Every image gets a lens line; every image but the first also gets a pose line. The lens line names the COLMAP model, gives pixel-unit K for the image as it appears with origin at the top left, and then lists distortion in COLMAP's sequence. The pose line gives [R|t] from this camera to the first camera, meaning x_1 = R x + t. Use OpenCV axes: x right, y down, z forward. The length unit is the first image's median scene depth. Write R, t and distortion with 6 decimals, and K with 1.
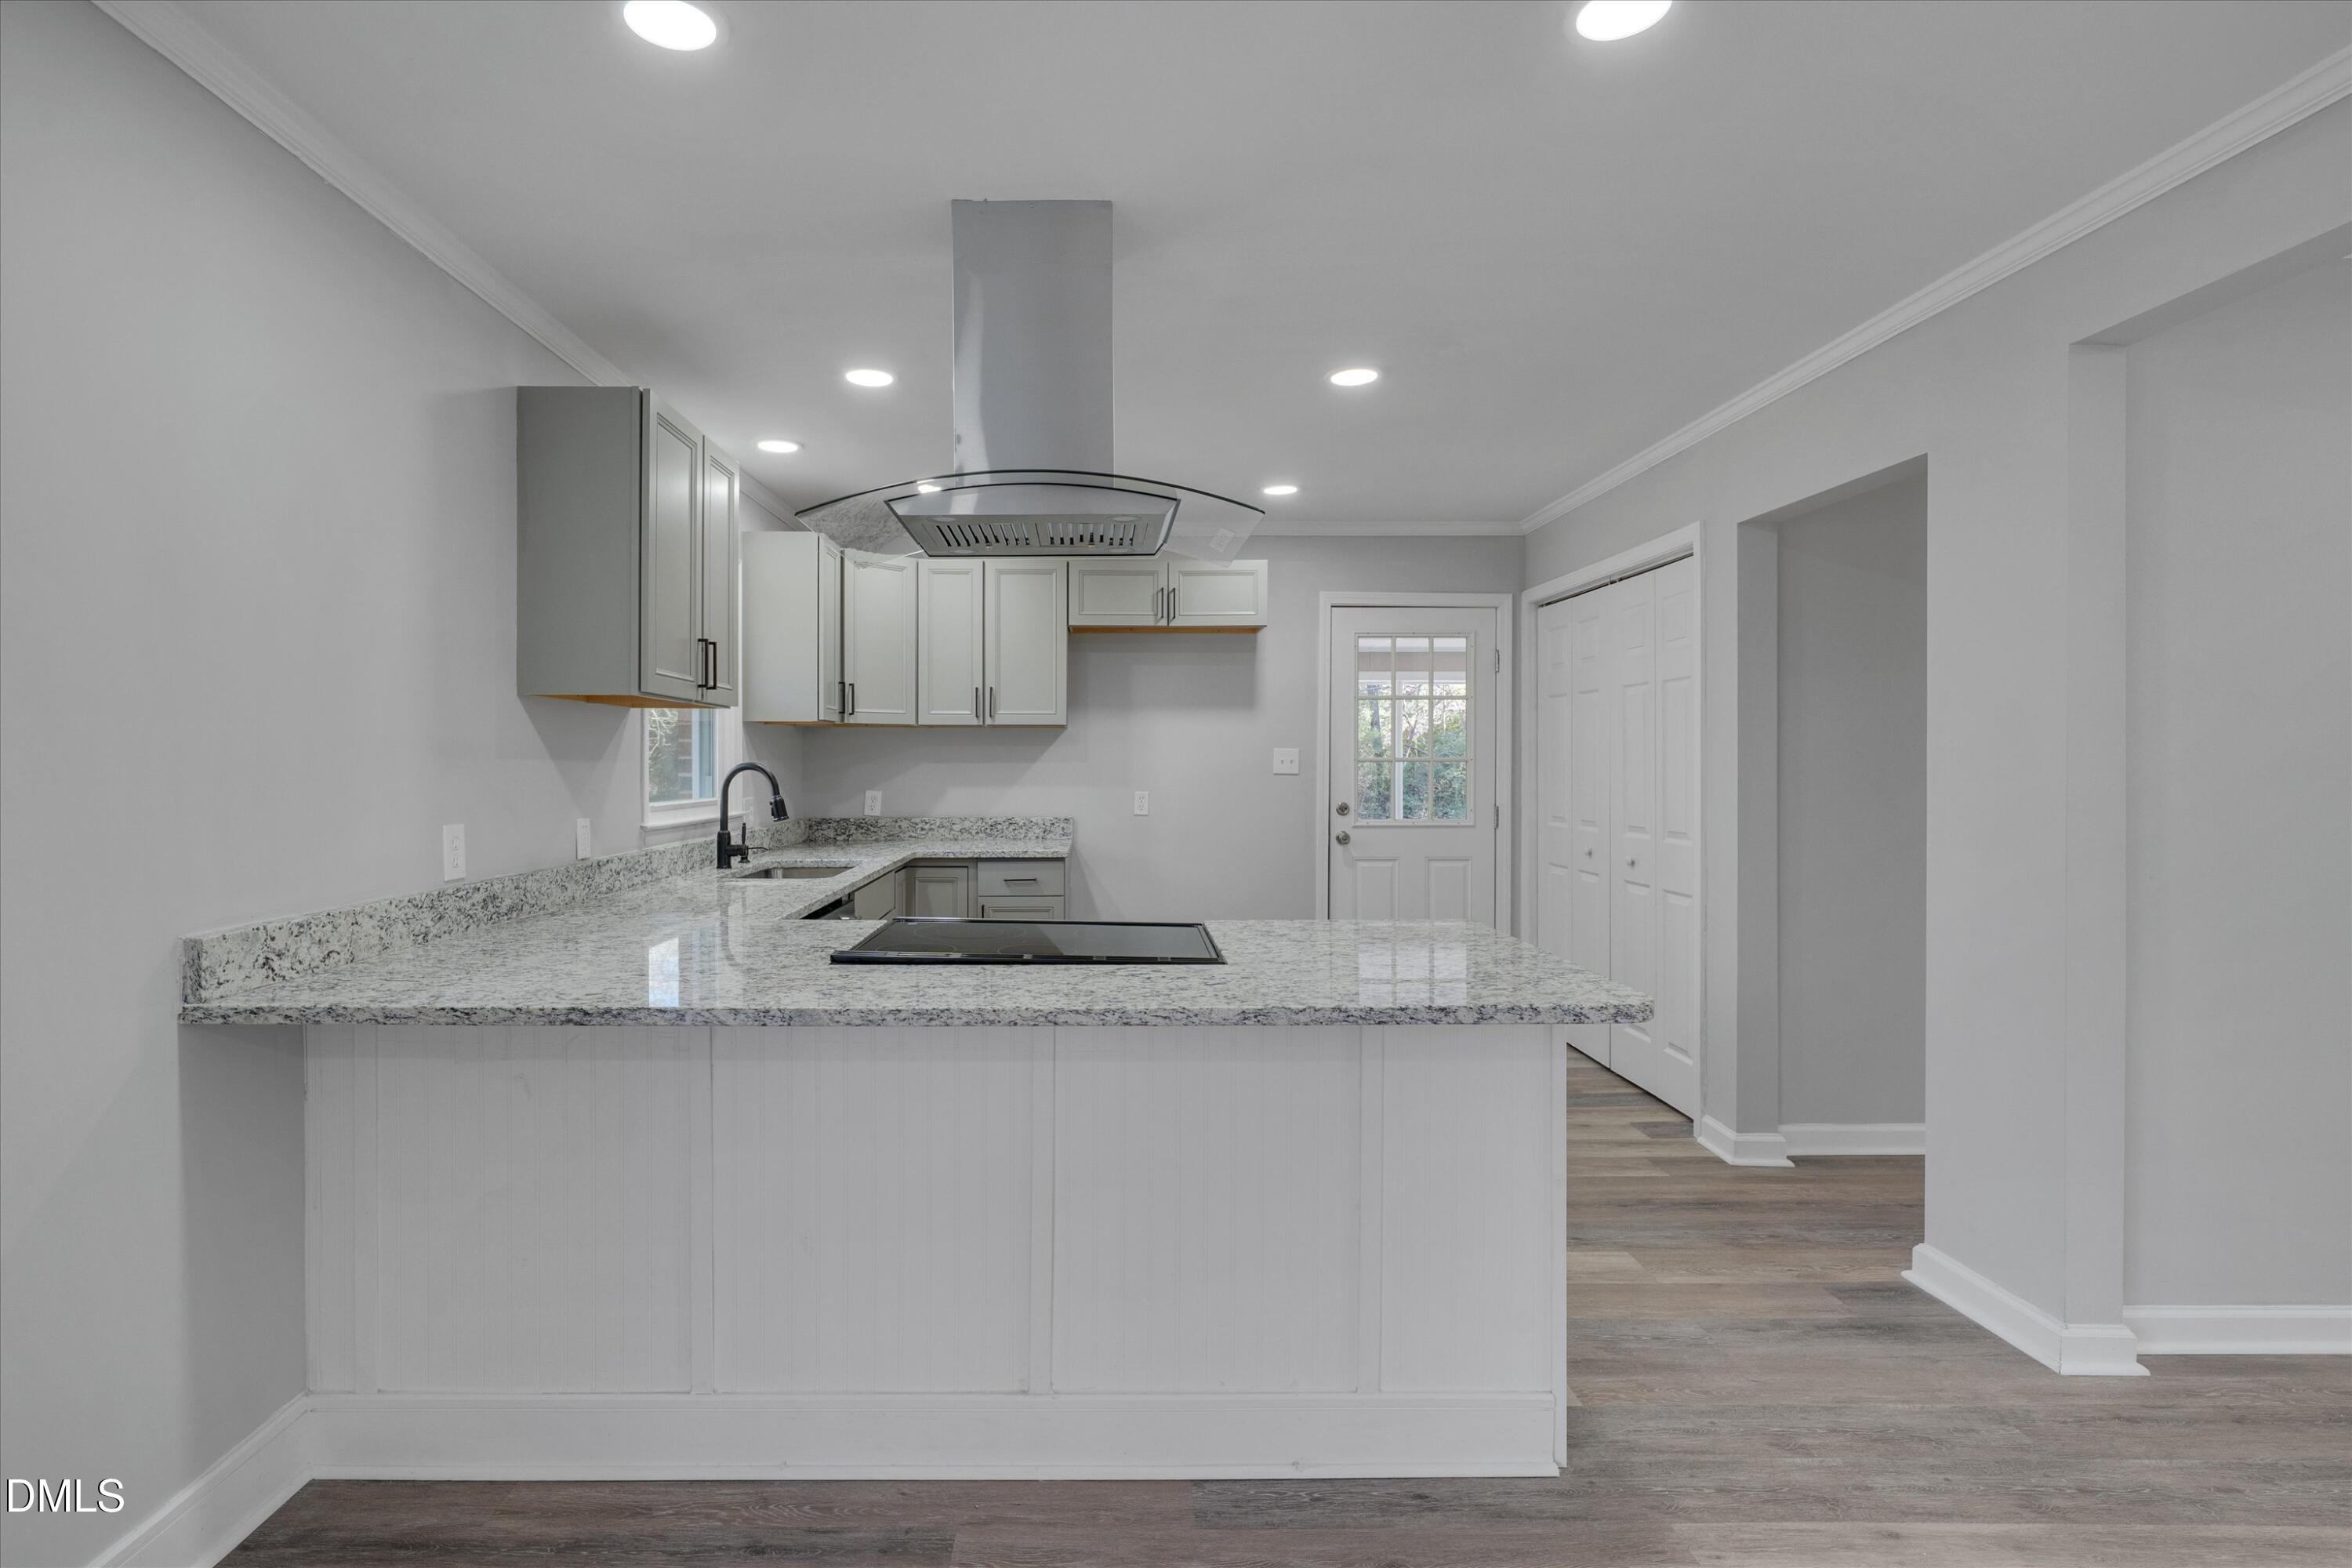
lens RADIAL K [[1051.6, 0, 1168.9], [0, 1051.6, 784.2], [0, 0, 1]] dist [-0.004162, 0.000818]
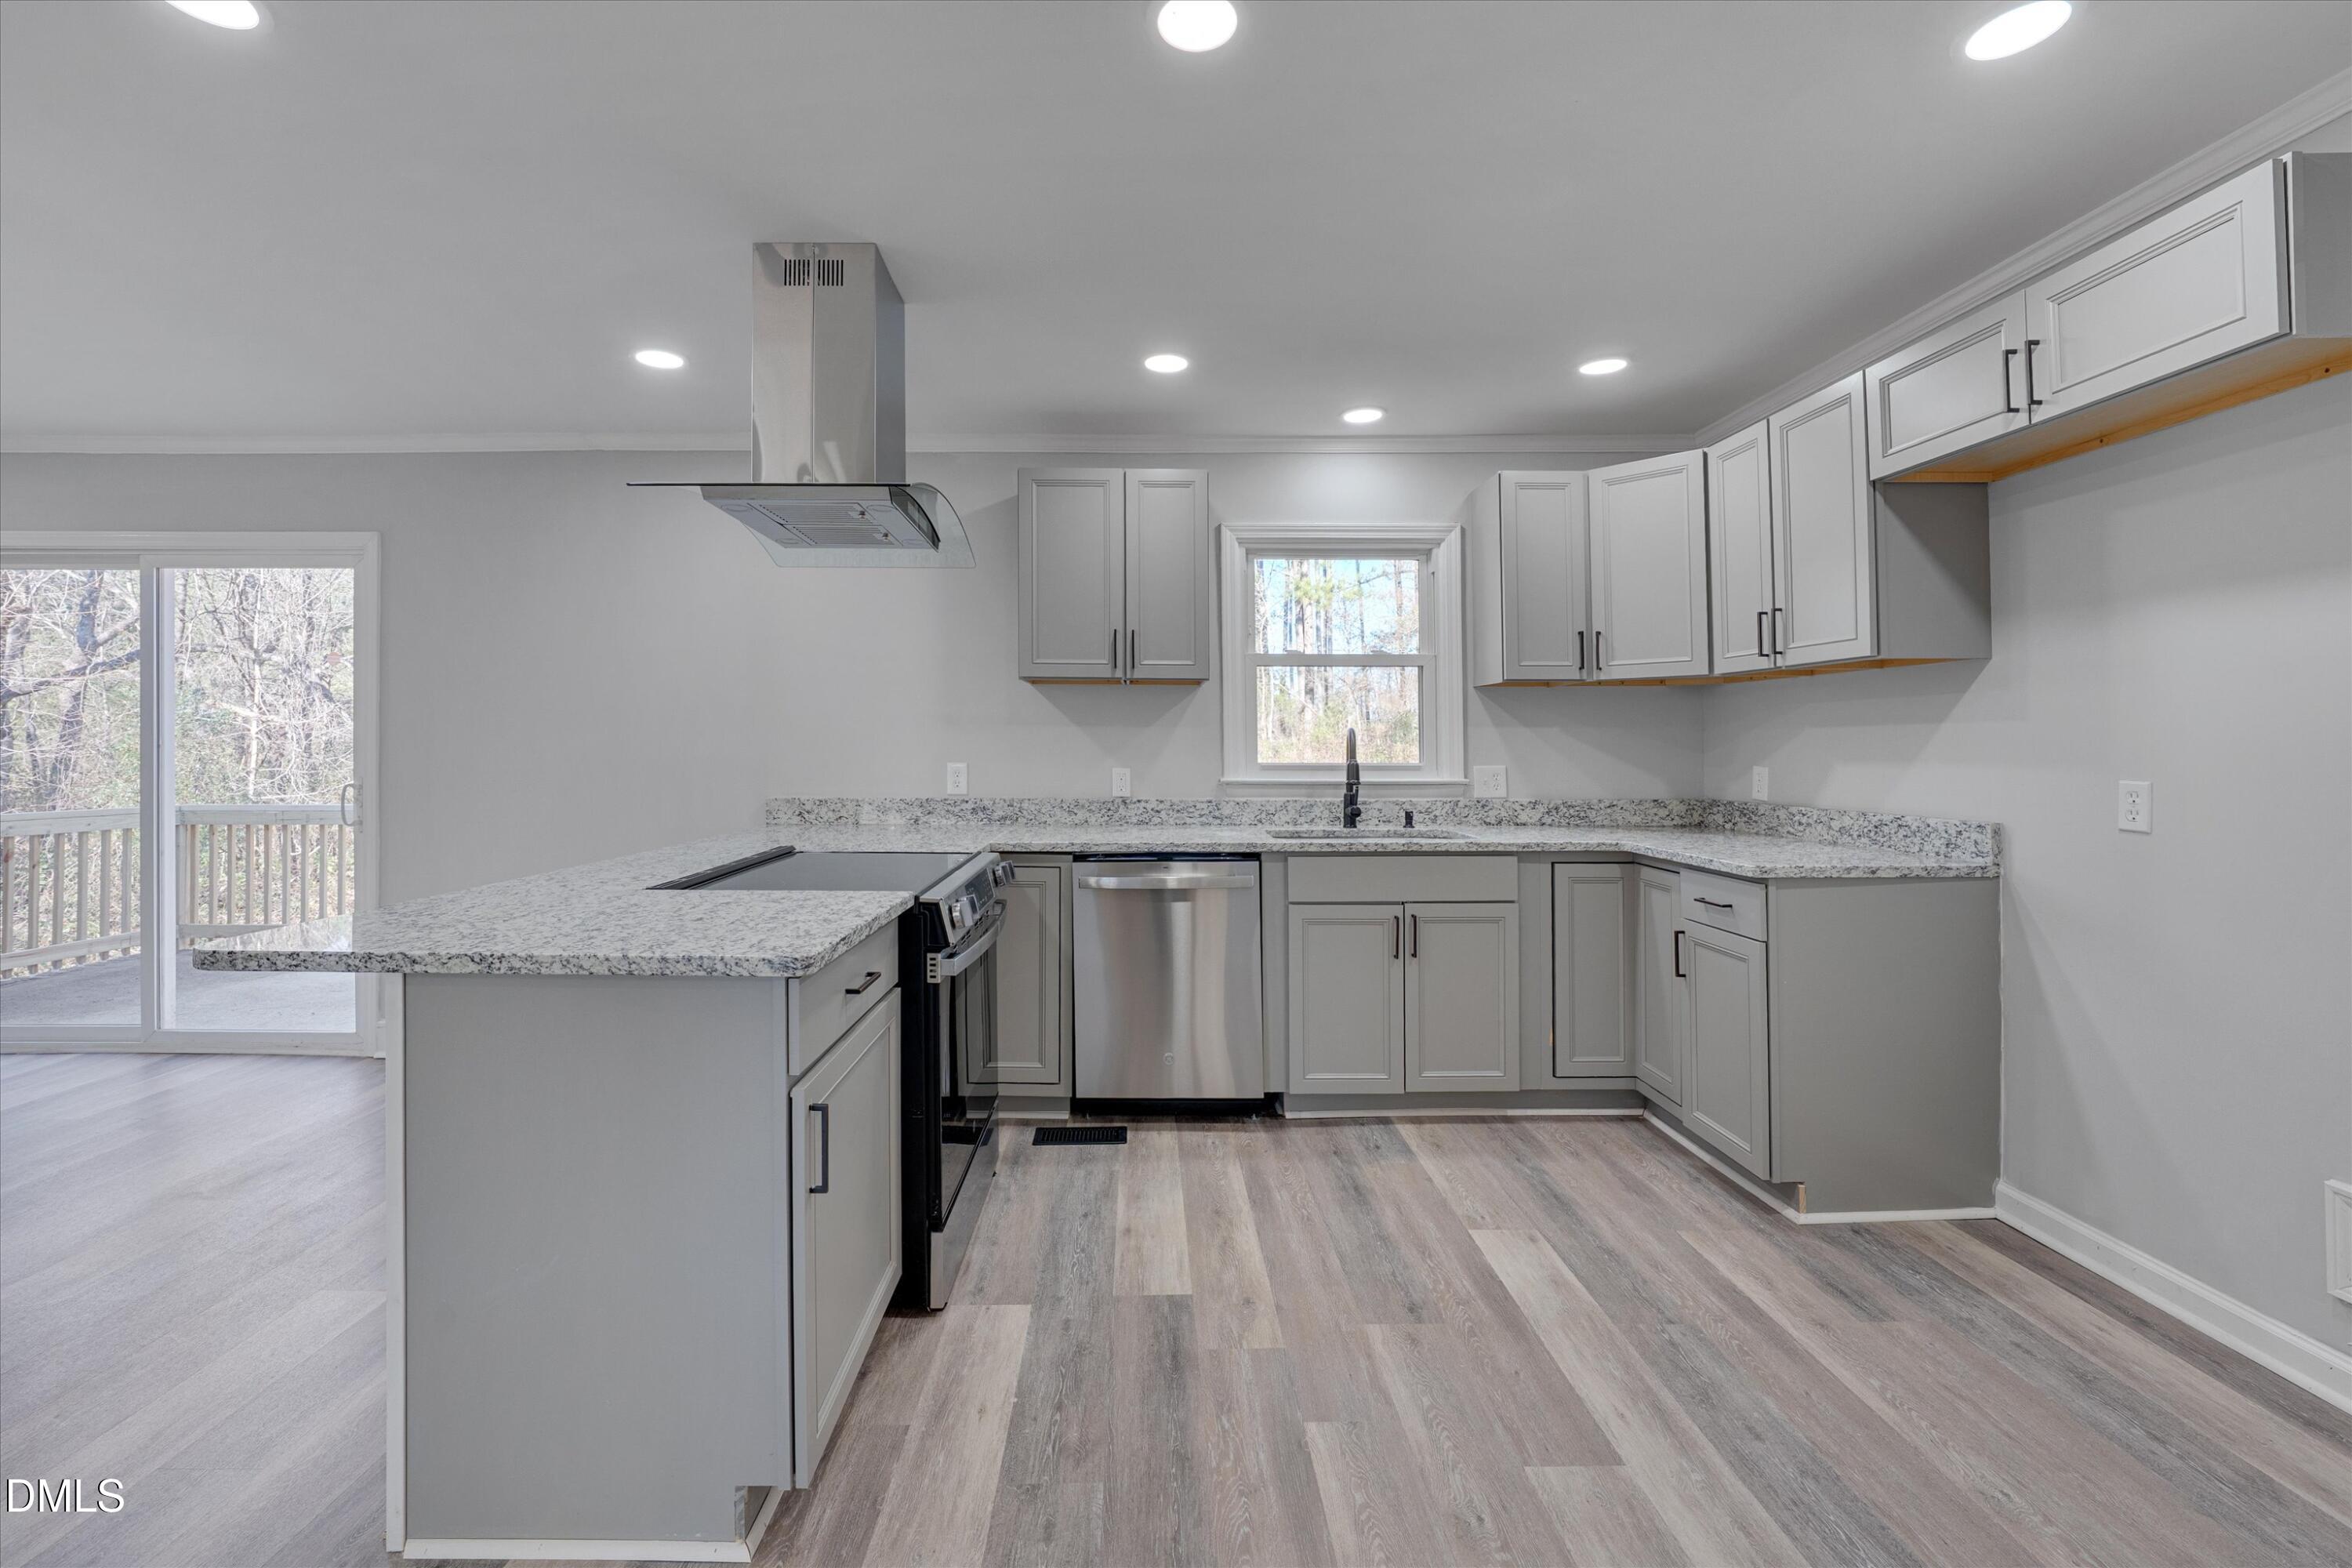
lens RADIAL K [[979.1, 0, 1157.9], [0, 979.1, 729.2], [0, 0, 1]] dist [-0.013992, 0.002293]
pose [[-0.002797, -0.017762, -0.999838, 0.434955], [-0.020933, 0.999624, -0.017700, 0.001271], [0.999777, 0.020880, -0.003168, 0.619362]]
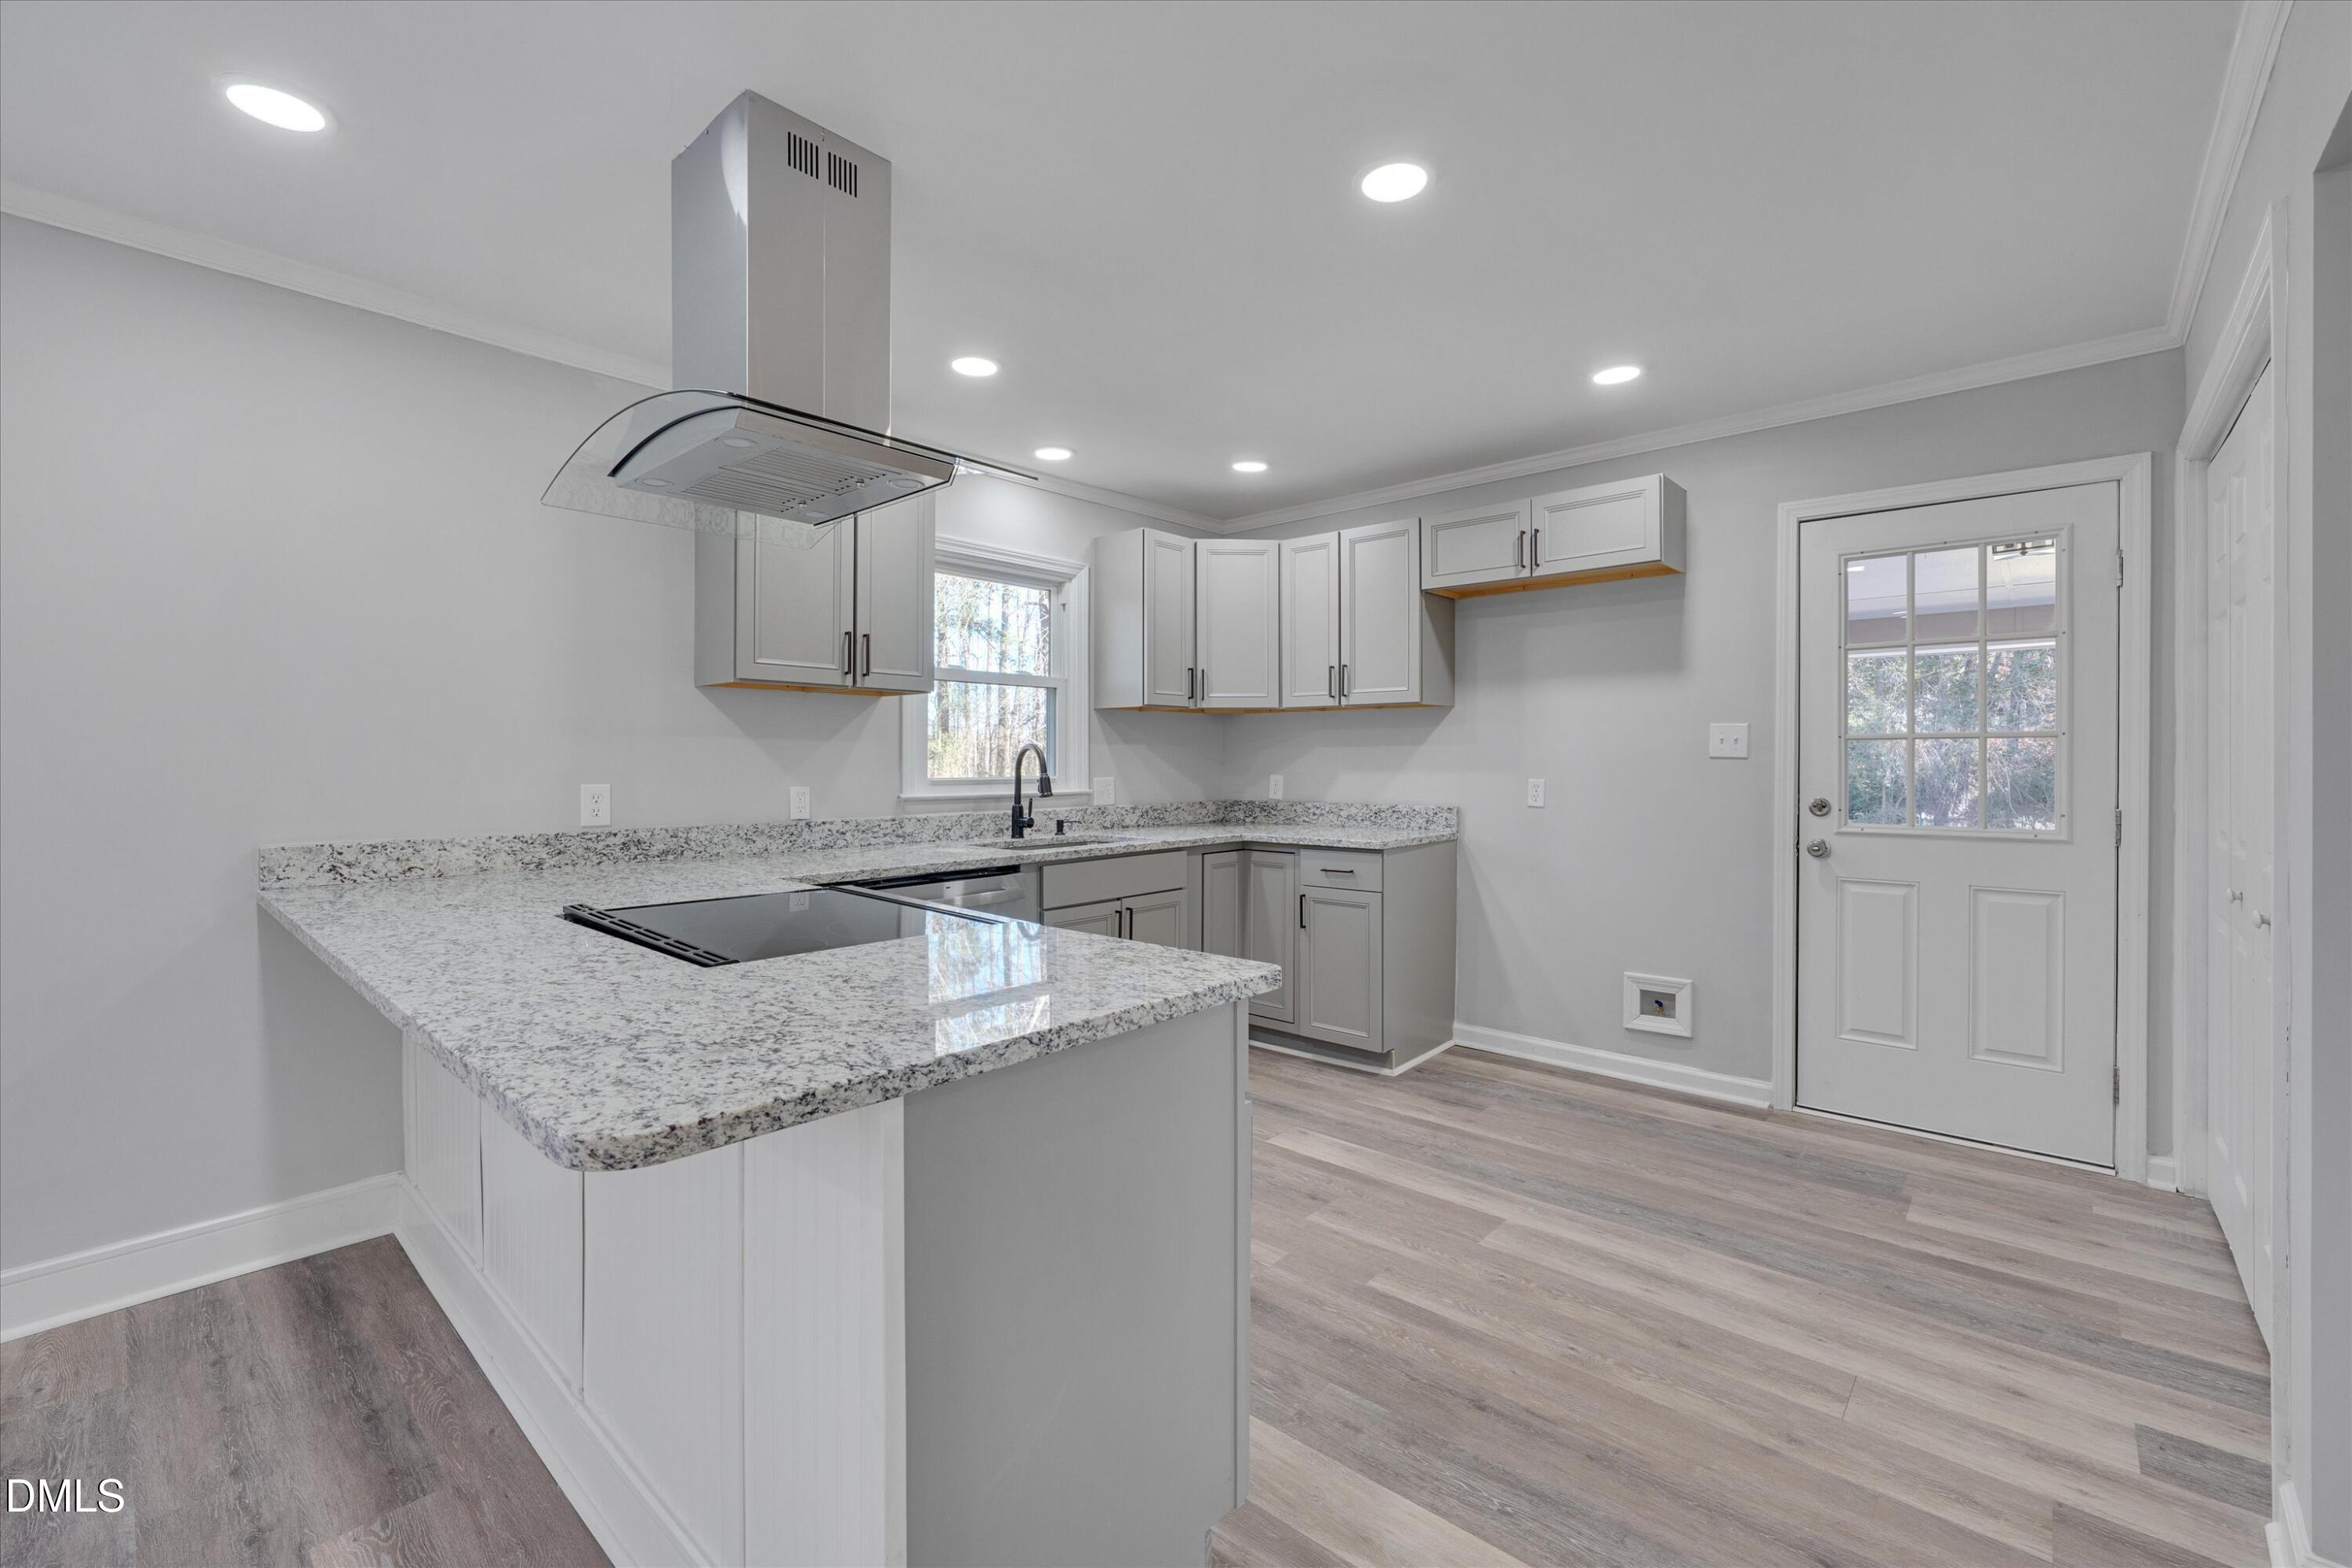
lens RADIAL K [[979.1, 0, 1206.2], [0, 979.1, 759.0], [0, 0, 1]] dist [-0.013992, 0.002293]
pose [[0.745943, -0.001724, -0.666007, 0.321893], [-0.011799, 0.999806, -0.015803, 0.007228], [0.665905, 0.019647, 0.745778, 0.264378]]
